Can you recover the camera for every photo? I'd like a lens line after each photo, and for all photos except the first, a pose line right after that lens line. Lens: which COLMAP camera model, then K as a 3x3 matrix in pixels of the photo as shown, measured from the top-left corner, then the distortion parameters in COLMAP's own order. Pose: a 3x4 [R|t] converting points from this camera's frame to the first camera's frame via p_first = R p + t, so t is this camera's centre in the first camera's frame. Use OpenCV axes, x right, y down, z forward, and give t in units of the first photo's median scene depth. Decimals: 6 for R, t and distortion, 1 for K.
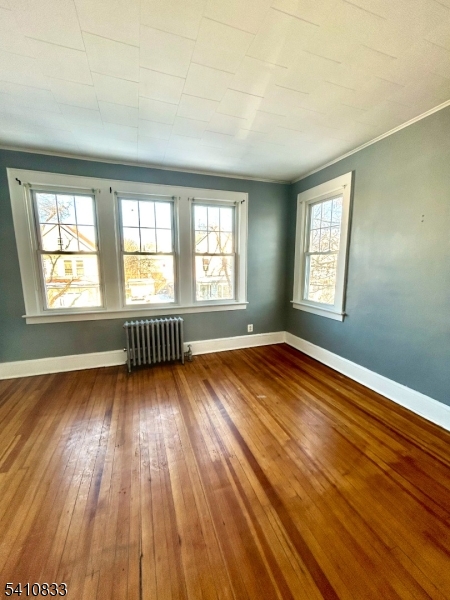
lens RADIAL K [[242.4, 0, 226.0], [0, 242.4, 299.2], [0, 0, 1]] dist [-0.000948, 0.000227]
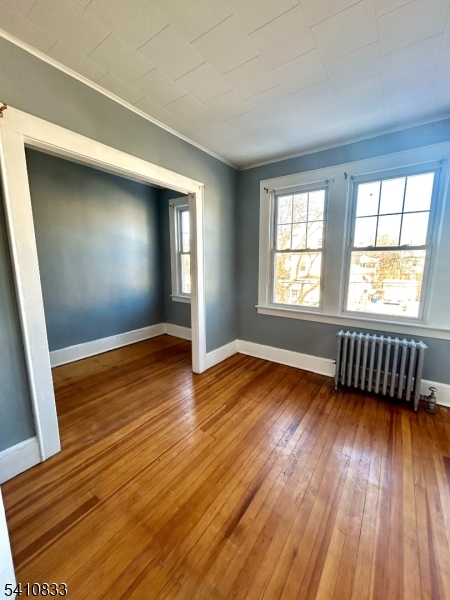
lens RADIAL K [[242.4, 0, 226.0], [0, 242.4, 299.2], [0, 0, 1]] dist [-0.000948, 0.000227]
pose [[0.567937, 0.126031, -0.813365, 0.036039], [-0.120502, 0.990291, 0.069304, -0.025609], [0.814203, 0.058652, 0.577610, 0.182469]]
